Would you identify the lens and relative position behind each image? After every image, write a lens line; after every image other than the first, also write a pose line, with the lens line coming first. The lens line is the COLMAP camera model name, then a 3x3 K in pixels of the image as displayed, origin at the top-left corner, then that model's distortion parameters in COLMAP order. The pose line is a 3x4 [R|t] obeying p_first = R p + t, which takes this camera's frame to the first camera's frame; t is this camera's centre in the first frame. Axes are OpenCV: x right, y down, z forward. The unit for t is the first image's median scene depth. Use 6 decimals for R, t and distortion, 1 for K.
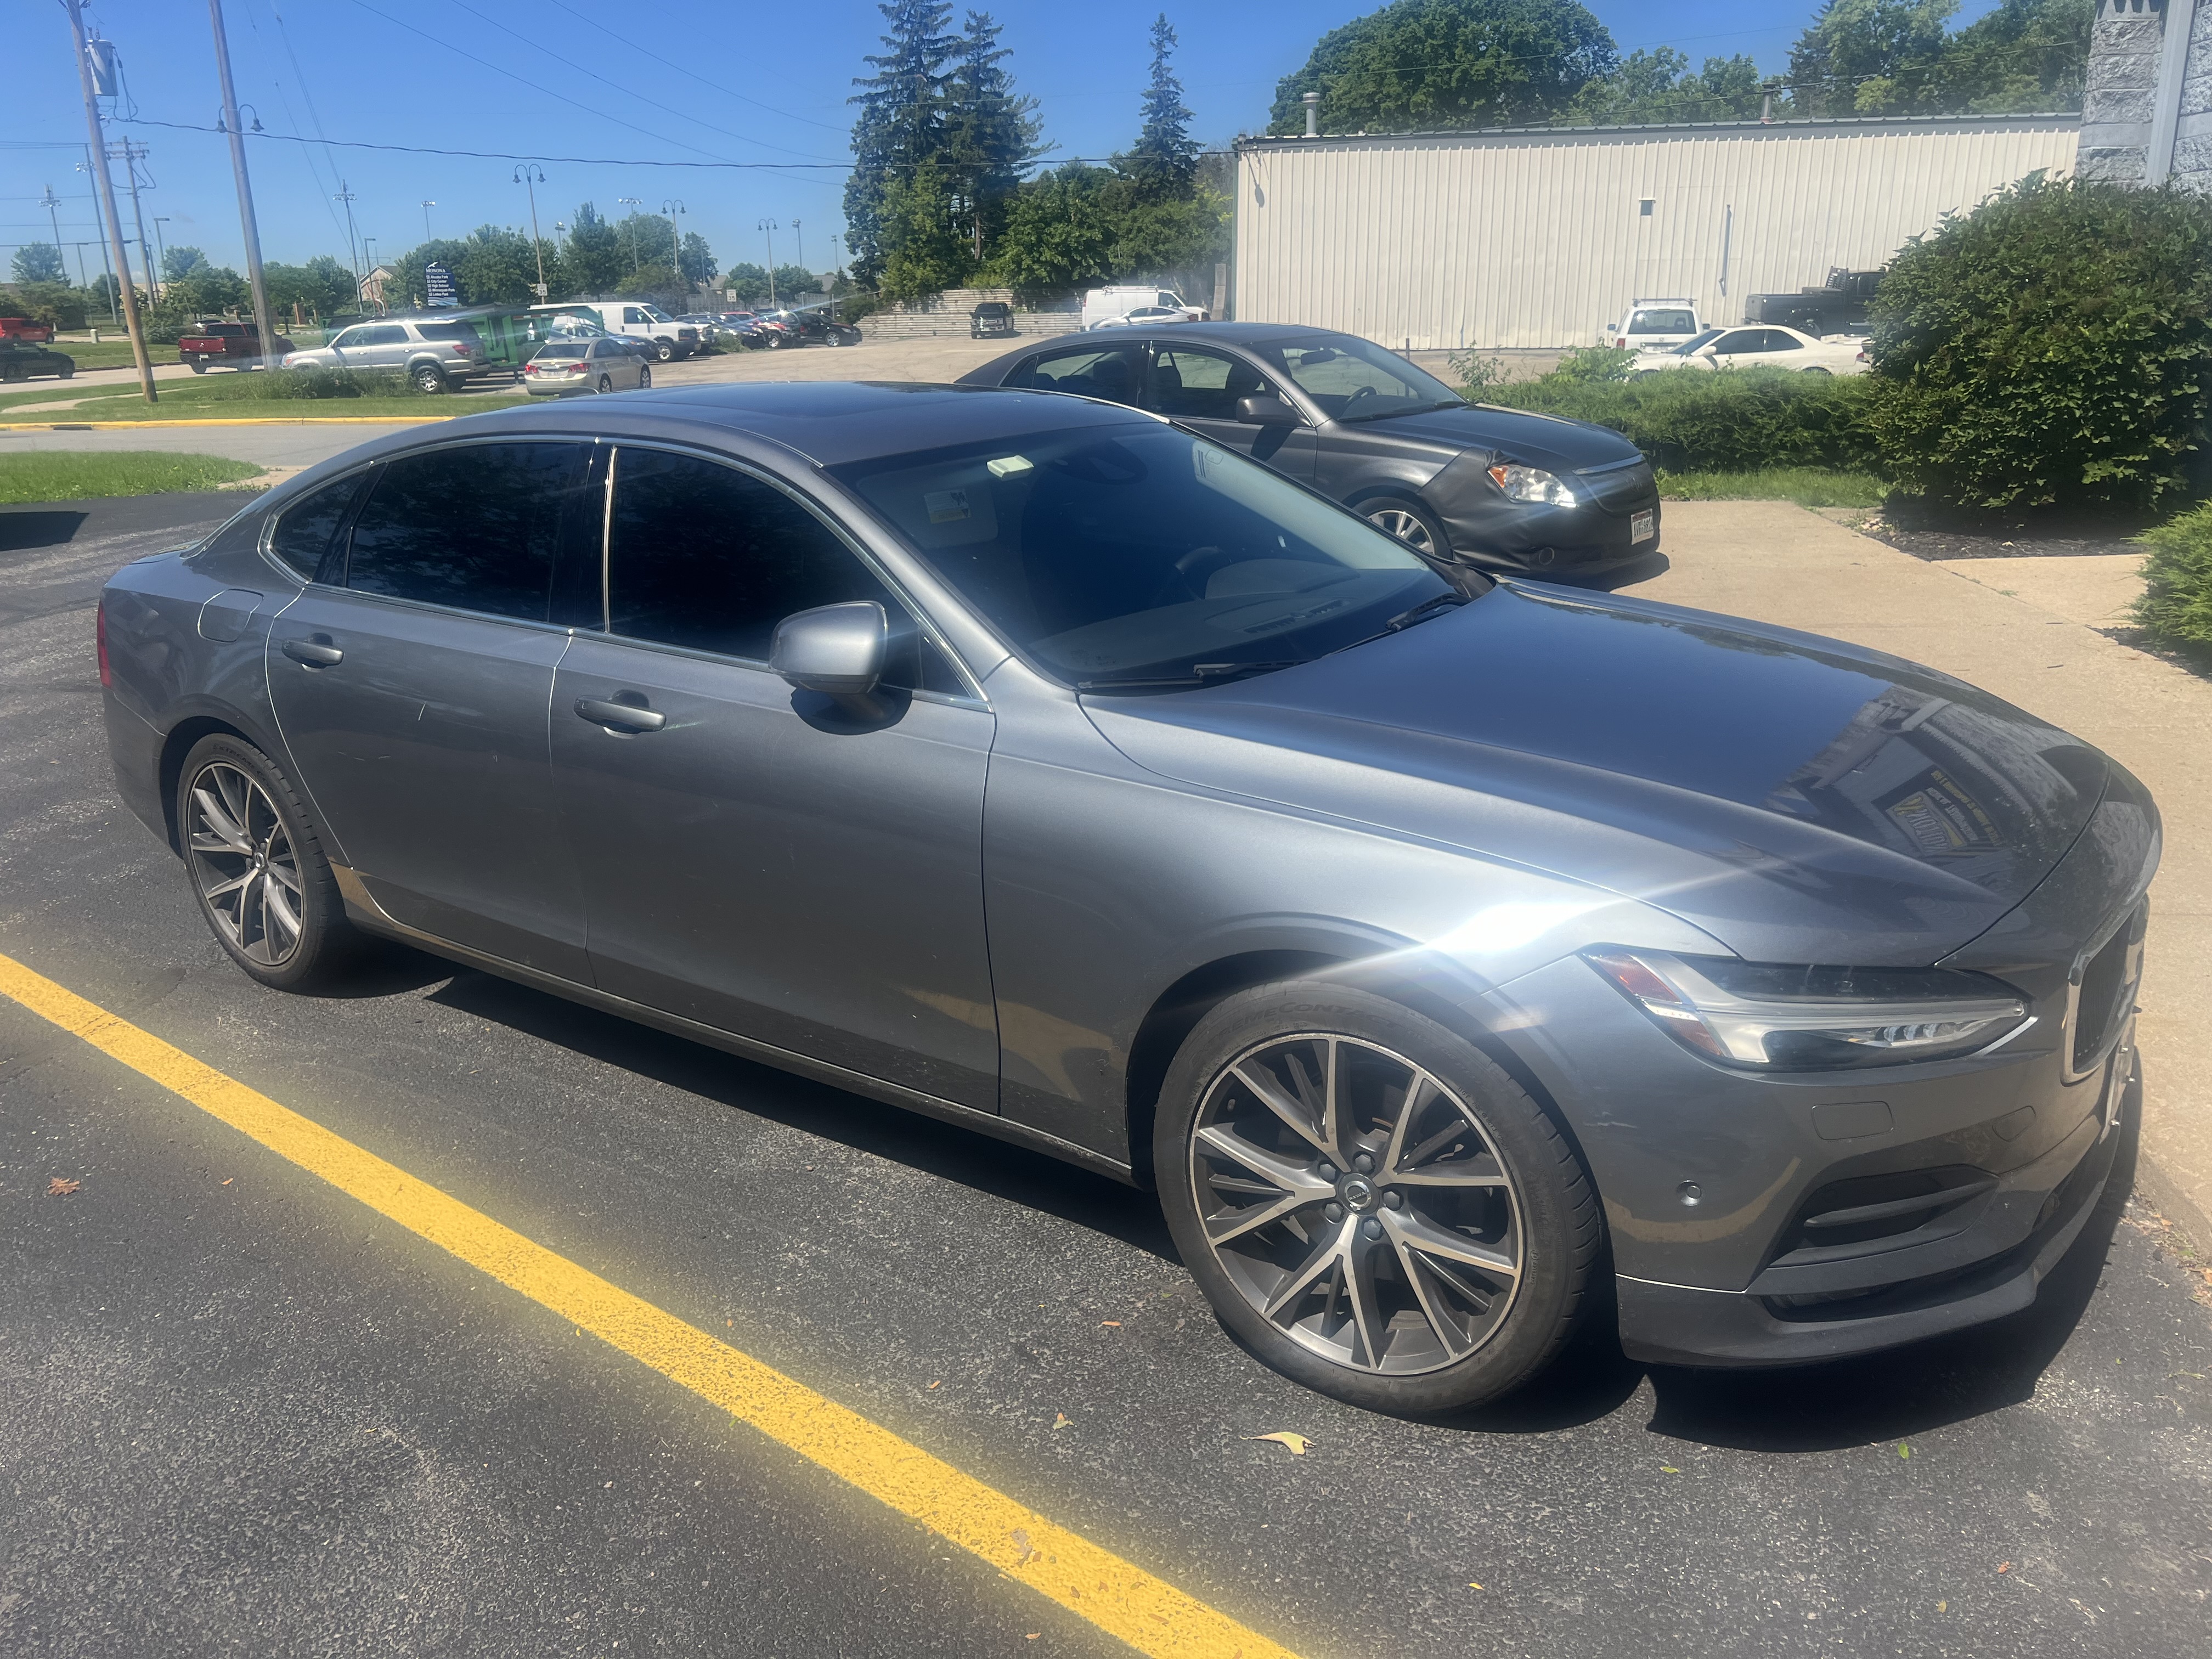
lens RADIAL K [[1655.7, 0, 1102.8], [0, 1655.7, 823.6], [0, 0, 1]] dist [0.022599, -0.042878]
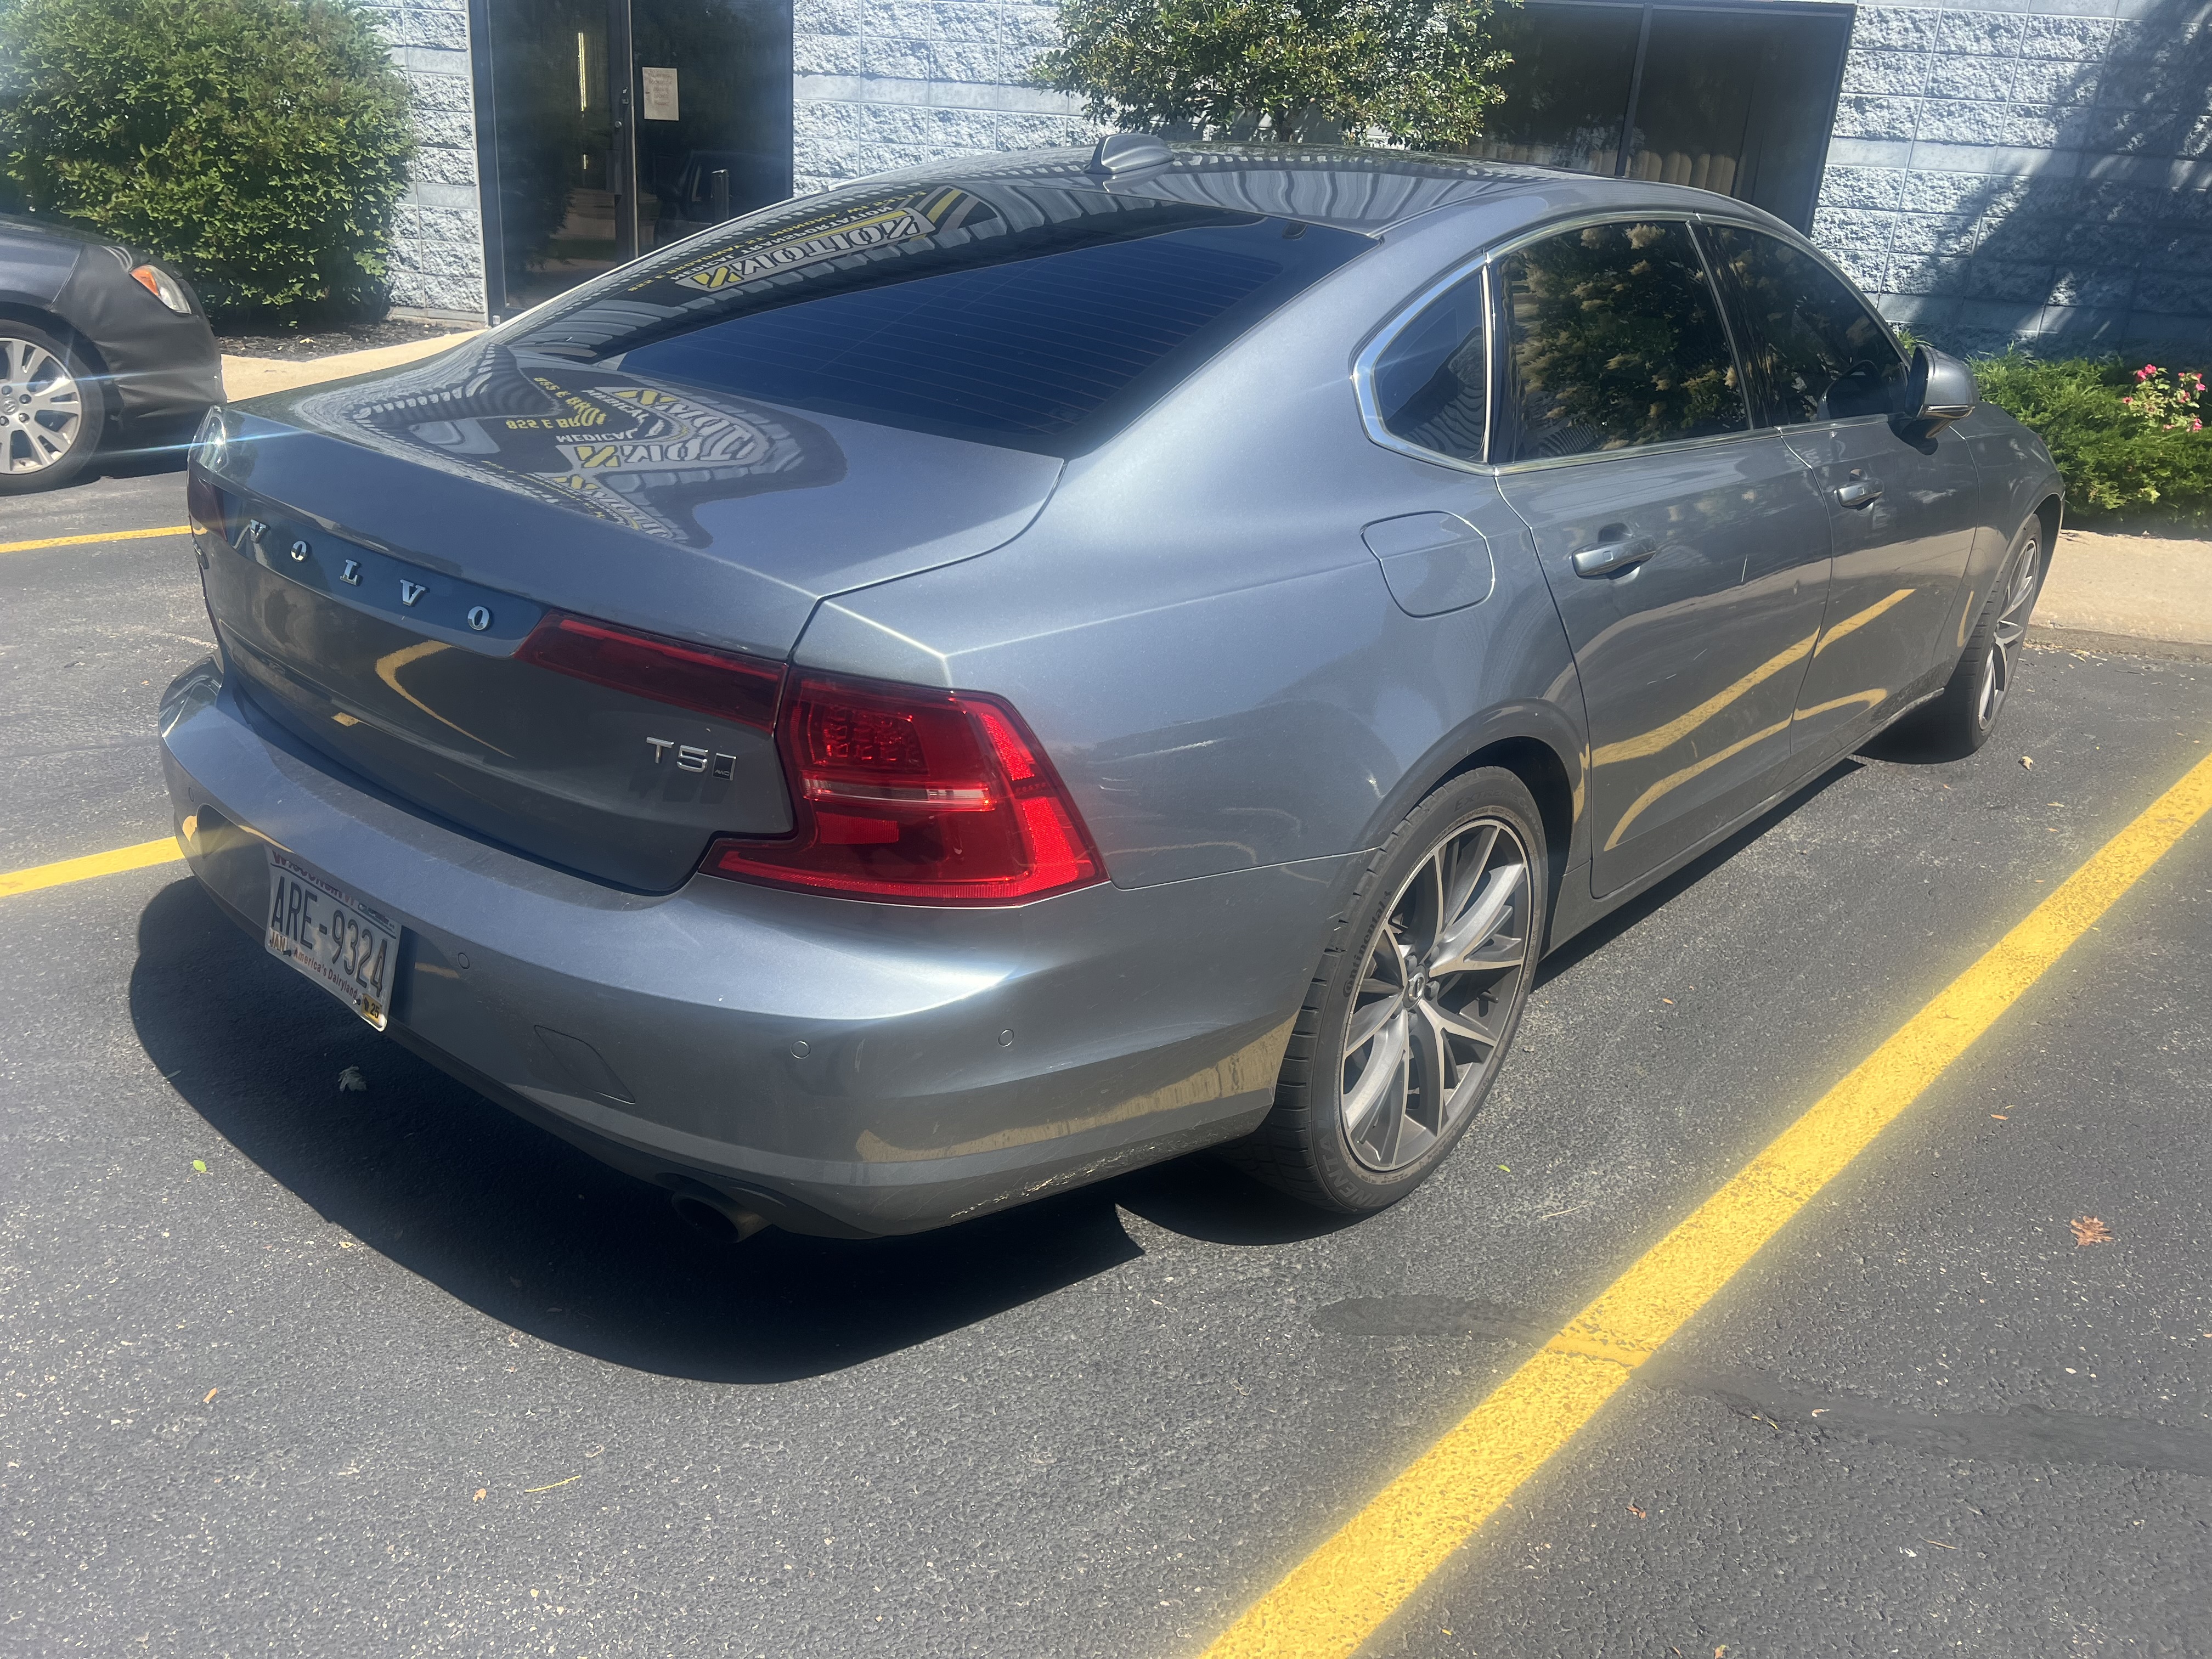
lens RADIAL K [[1655.7, 0, 1088.6], [0, 1655.7, 823.9], [0, 0, 1]] dist [0.022599, -0.042878]
pose [[0.086614, -0.333364, 0.938811, -0.464868], [0.228854, 0.923809, 0.306923, -0.102202], [-0.969600, 0.188267, 0.156306, 0.456428]]
